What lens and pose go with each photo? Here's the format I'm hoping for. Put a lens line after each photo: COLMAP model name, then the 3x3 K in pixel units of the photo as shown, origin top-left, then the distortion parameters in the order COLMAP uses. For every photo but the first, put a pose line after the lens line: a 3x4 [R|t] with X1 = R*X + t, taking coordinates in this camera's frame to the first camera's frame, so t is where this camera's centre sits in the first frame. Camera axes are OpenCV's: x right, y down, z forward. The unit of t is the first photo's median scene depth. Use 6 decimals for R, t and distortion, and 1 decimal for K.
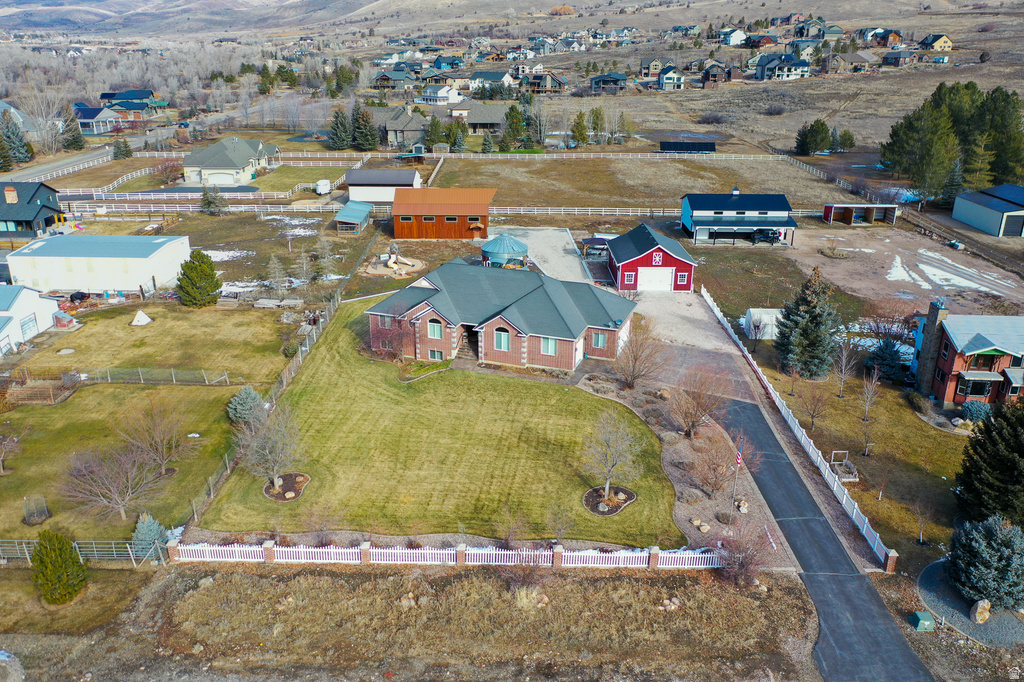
lens RADIAL K [[806.5, 0, 506.0], [0, 806.5, 340.1], [0, 0, 1]] dist [0.004013, 0.001753]
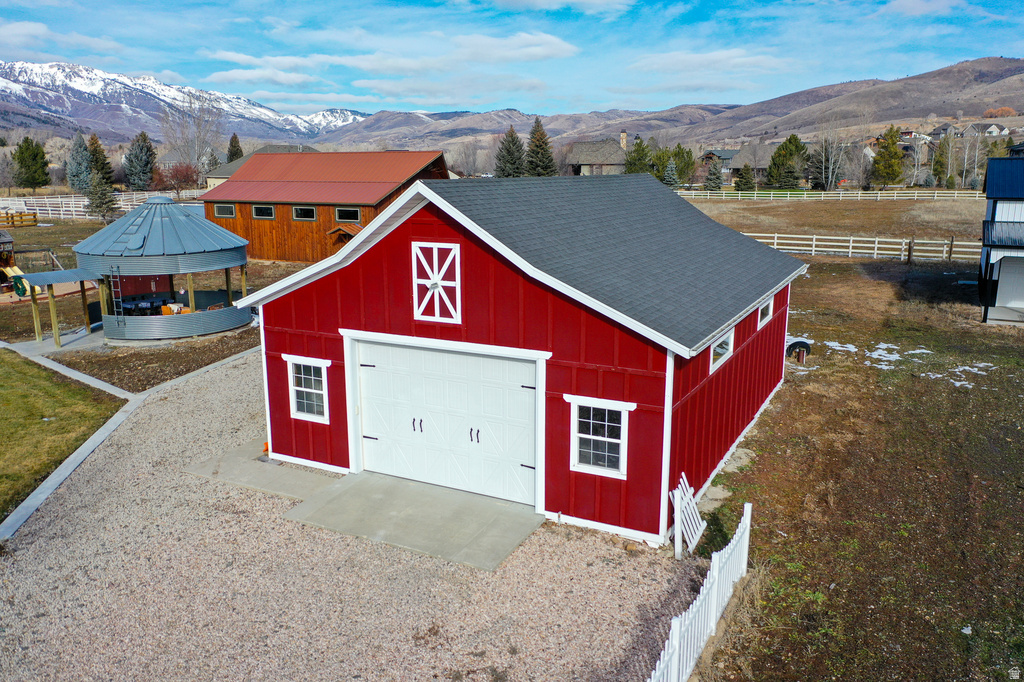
lens RADIAL K [[806.5, 0, 506.0], [0, 806.5, 340.1], [0, 0, 1]] dist [0.004013, 0.001753]
pose [[0.886090, 0.092578, -0.454174, 0.242371], [-0.155277, 0.982521, -0.102669, -0.069313], [0.436731, 0.161497, 0.884977, 0.787868]]
